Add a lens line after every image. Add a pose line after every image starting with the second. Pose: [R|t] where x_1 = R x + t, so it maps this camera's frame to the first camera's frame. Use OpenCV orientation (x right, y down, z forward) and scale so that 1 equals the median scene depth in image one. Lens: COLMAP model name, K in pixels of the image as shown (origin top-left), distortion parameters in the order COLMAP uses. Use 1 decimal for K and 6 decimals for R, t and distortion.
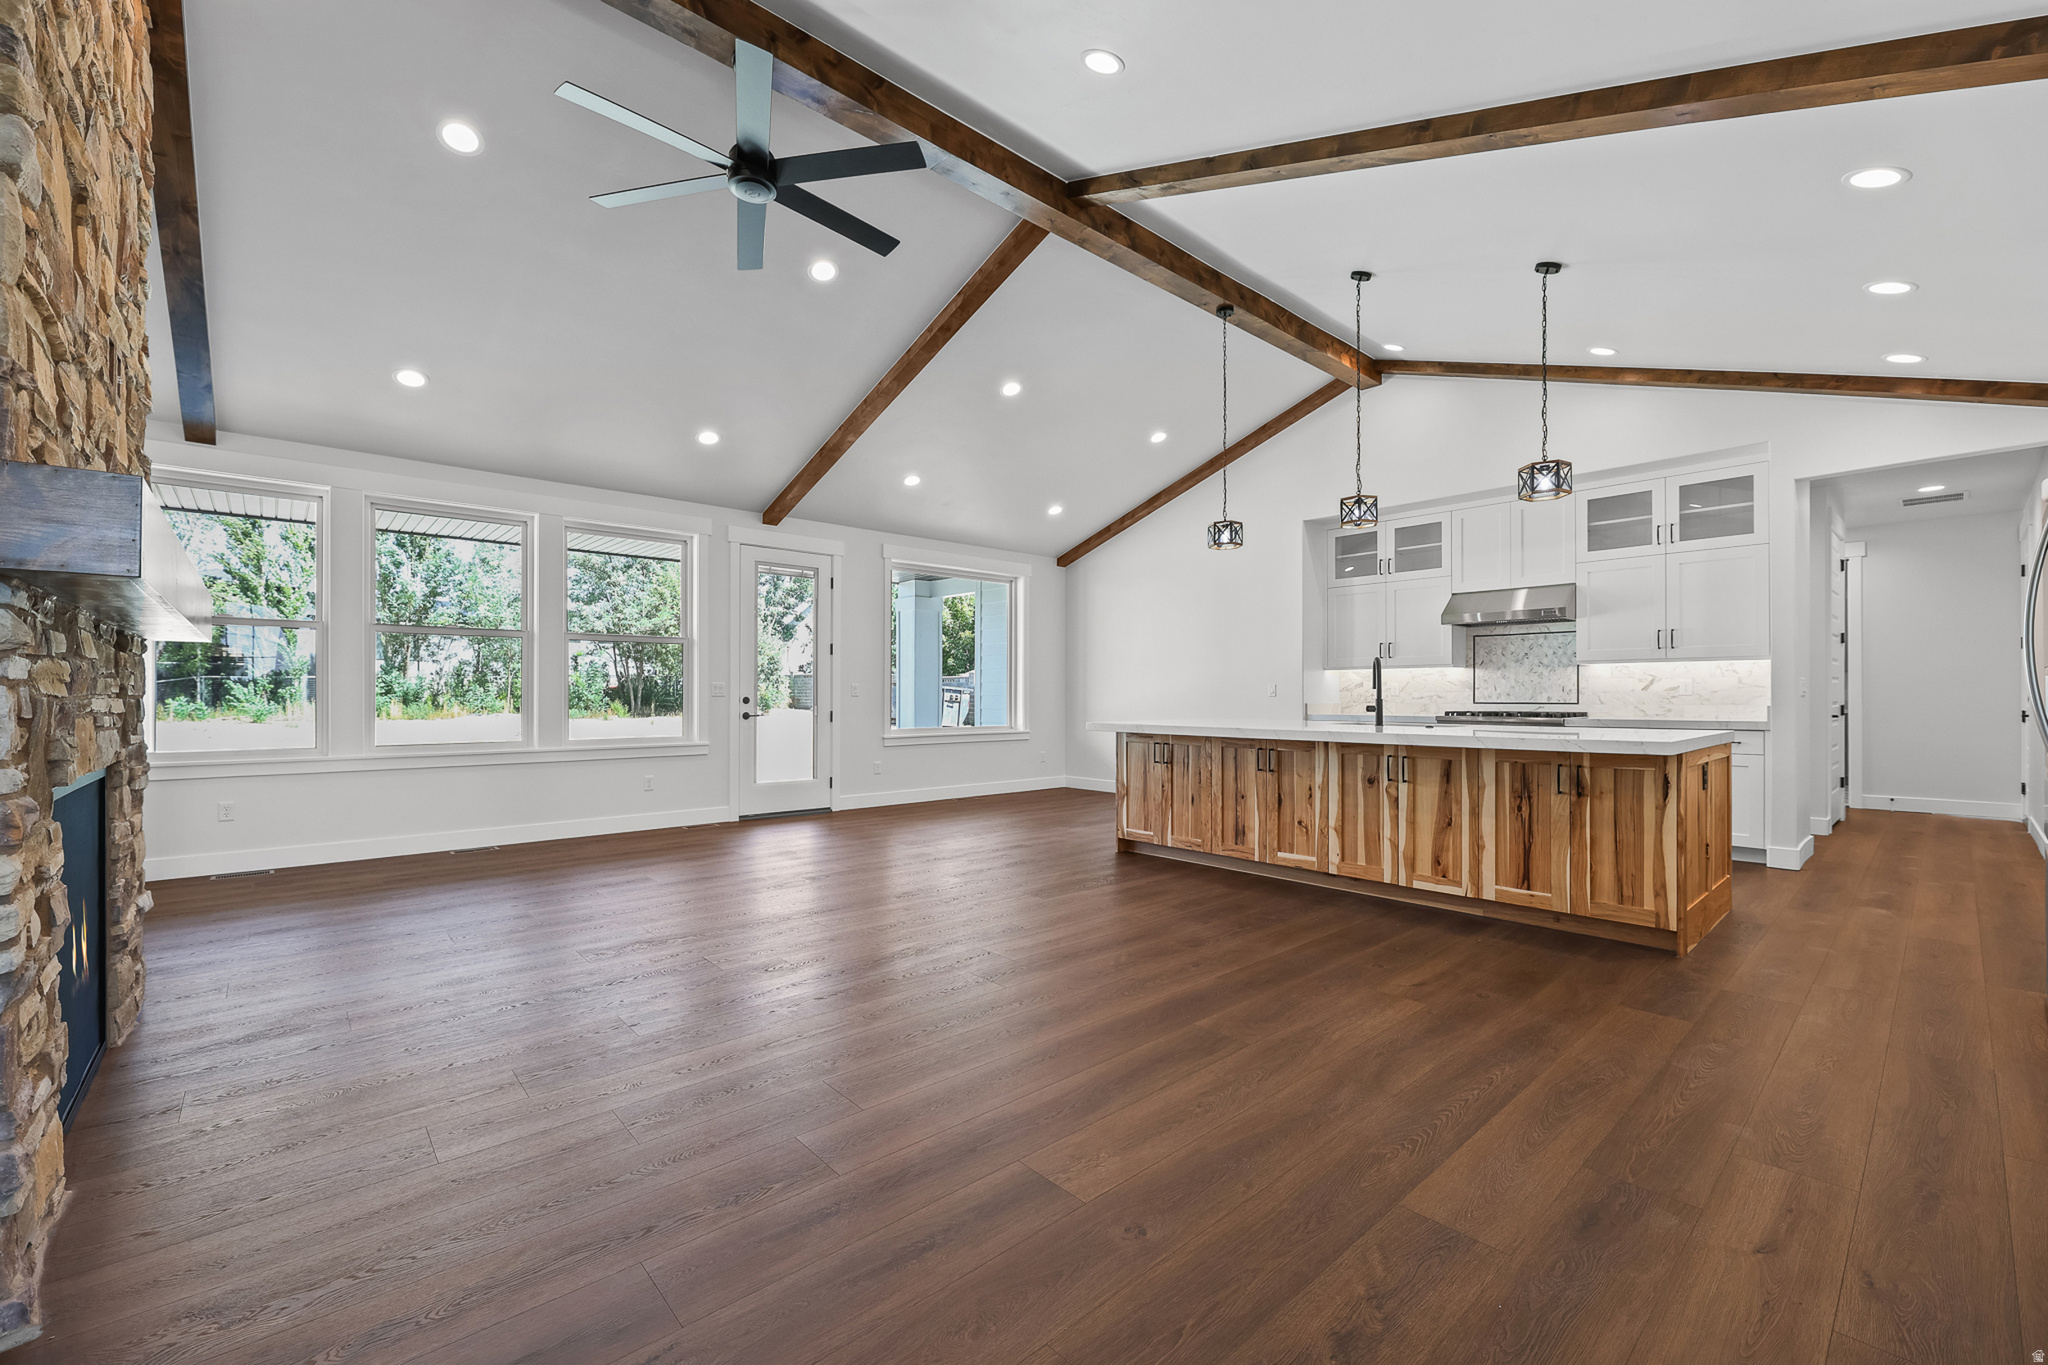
lens RADIAL K [[845.3, 0, 1018.0], [0, 845.3, 703.2], [0, 0, 1]] dist [0.000629, -0.004047]
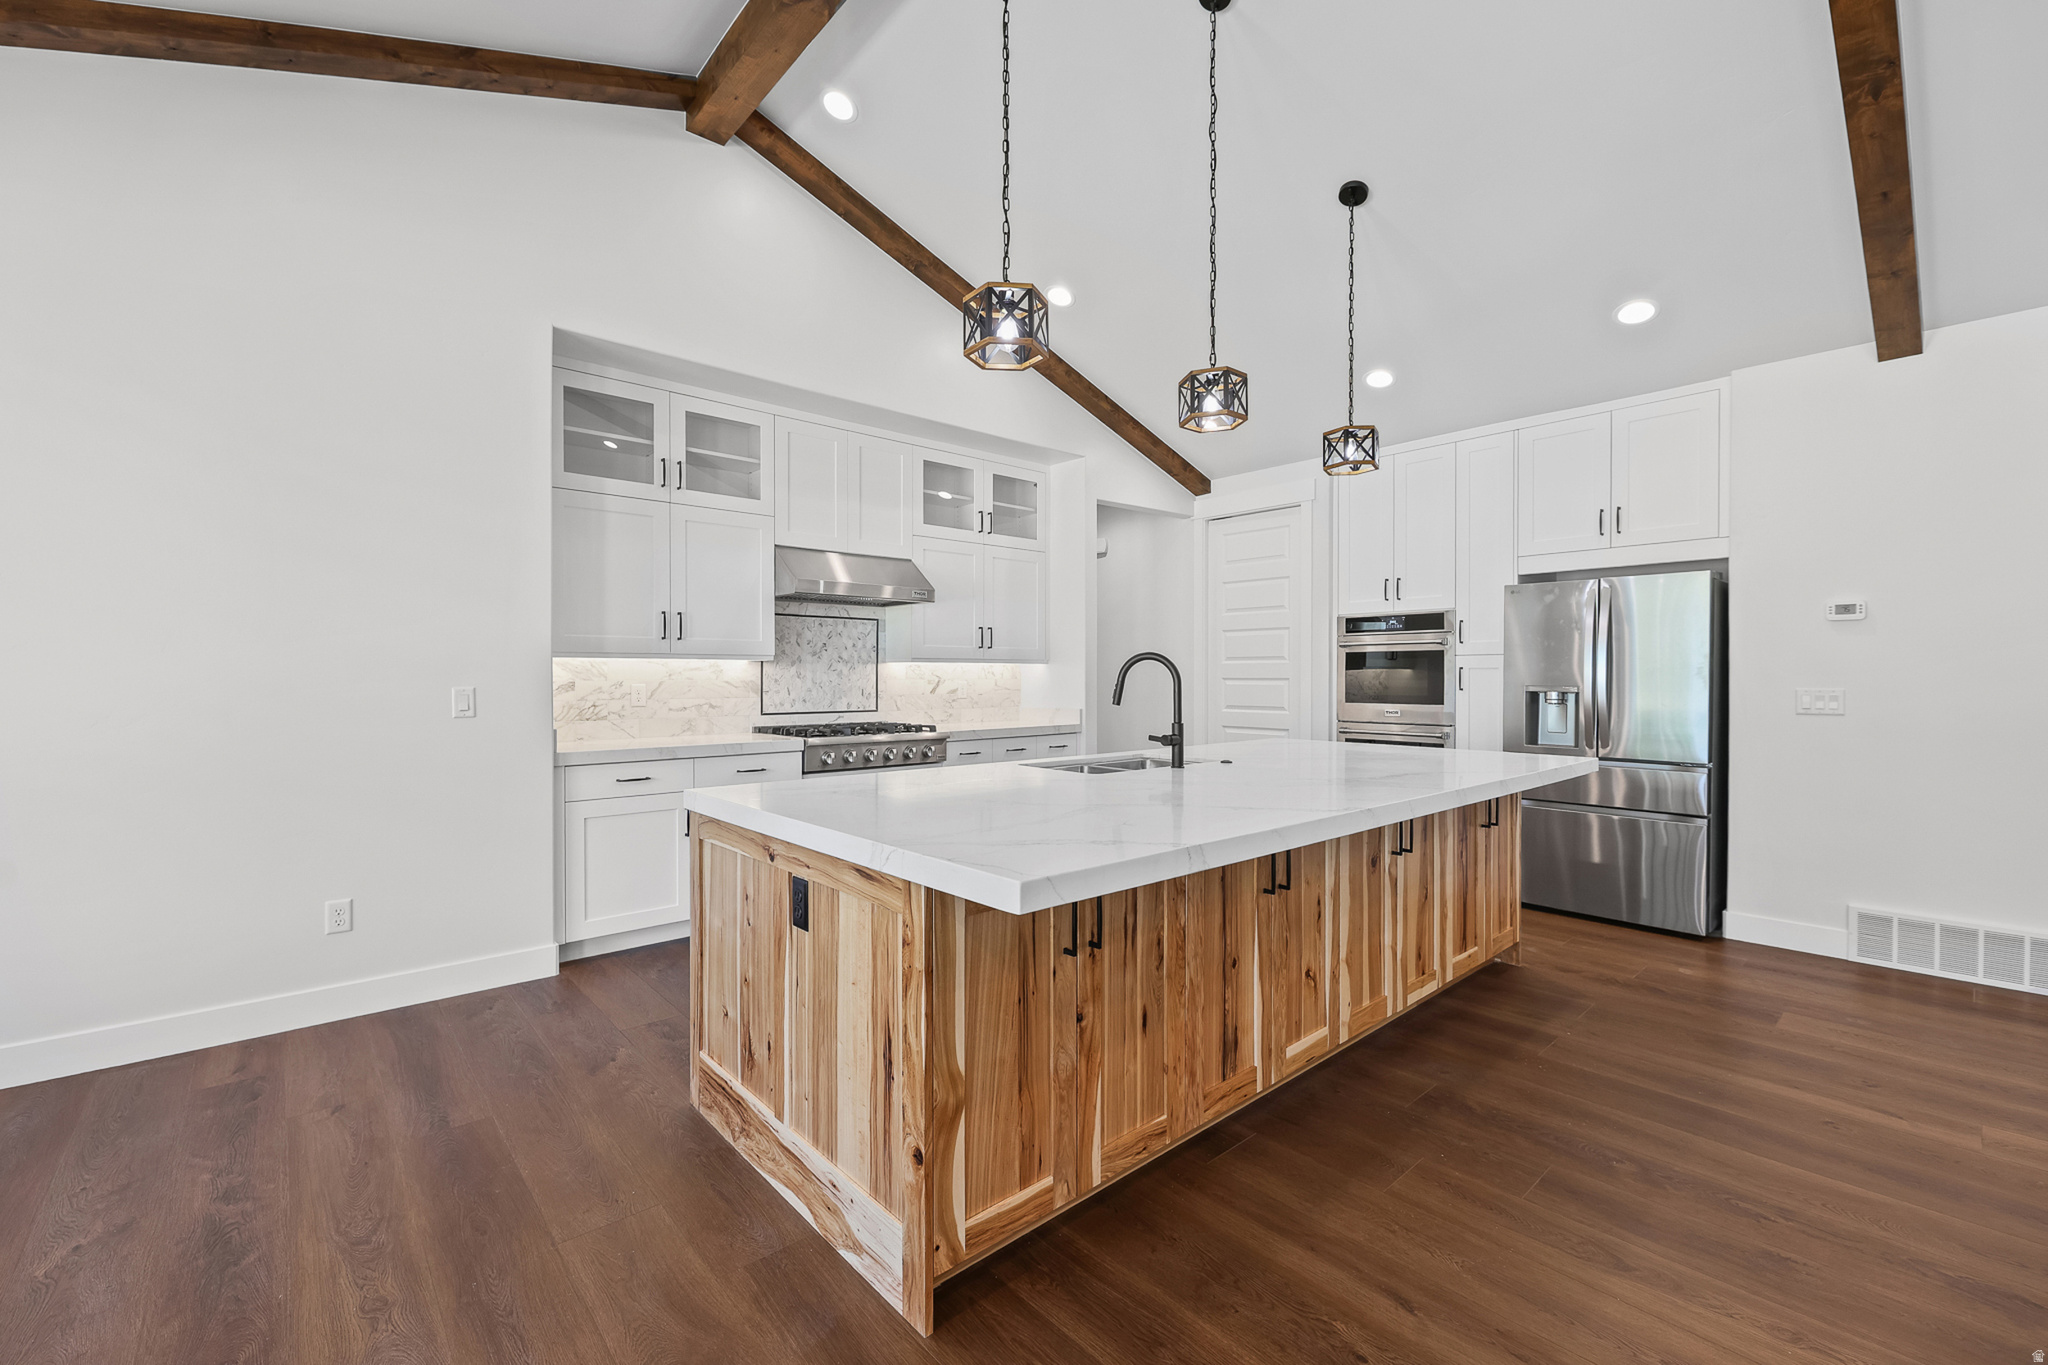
lens RADIAL K [[845.3, 0, 1010.4], [0, 845.3, 691.6], [0, 0, 1]] dist [0.000629, -0.004047]
pose [[0.006818, -0.017251, 0.999828, -0.147119], [0.008762, 0.999814, 0.017191, -0.033244], [-0.999938, 0.008643, 0.006968, 0.964327]]
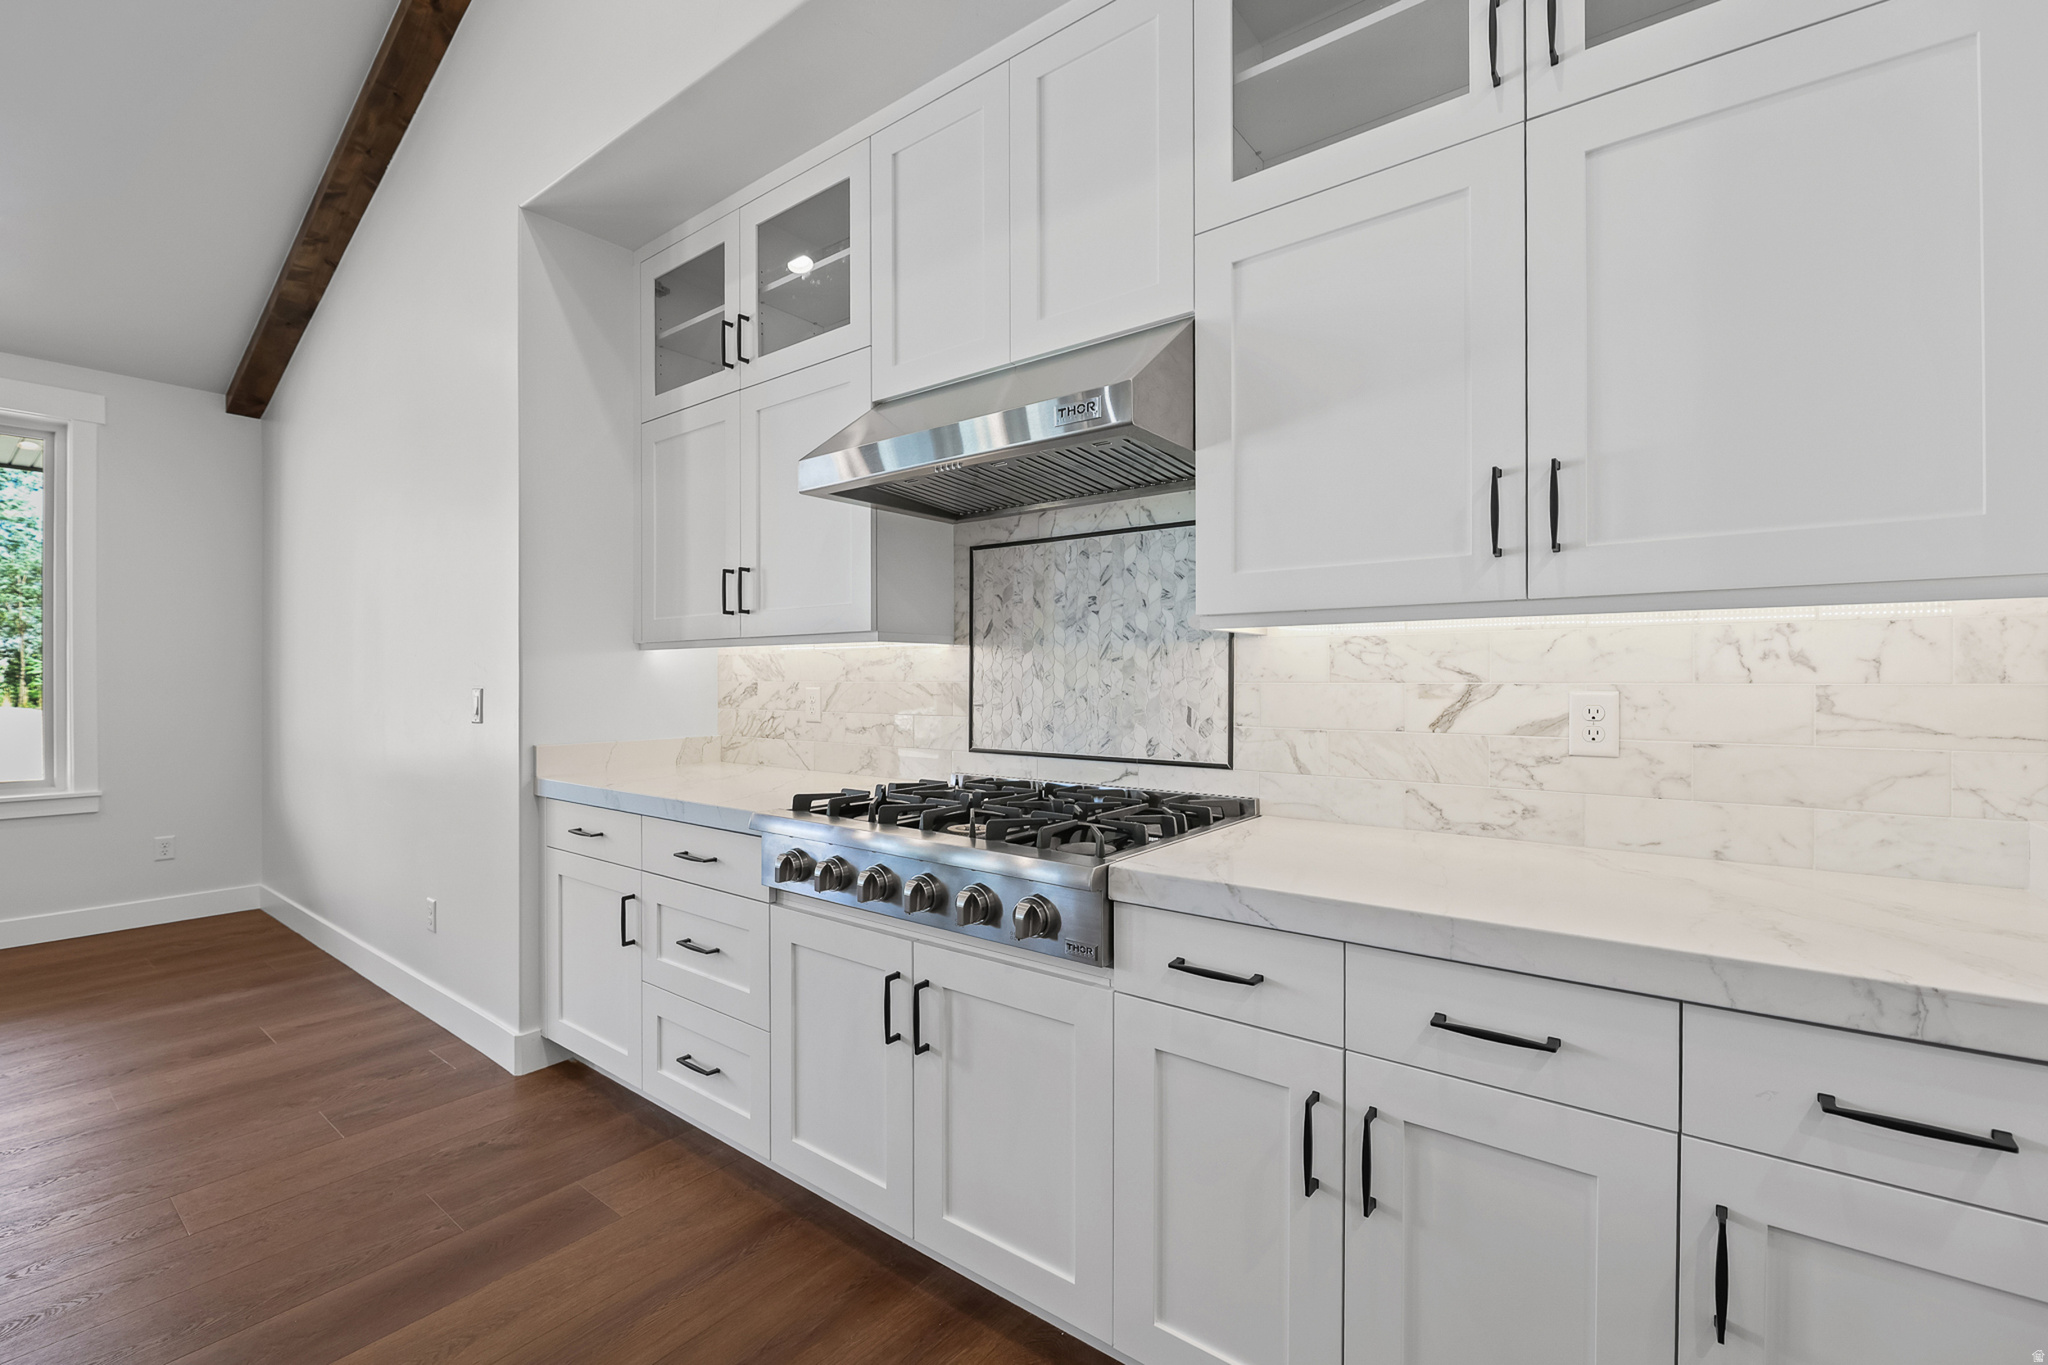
lens RADIAL K [[845.3, 0, 1007.8], [0, 845.3, 680.9], [0, 0, 1]] dist [0.000629, -0.004047]
pose [[0.983315, -0.006812, 0.181784, 0.593691], [0.006893, 0.999976, 0.000188, -0.032900], [-0.181781, 0.001069, 0.983338, 0.808916]]
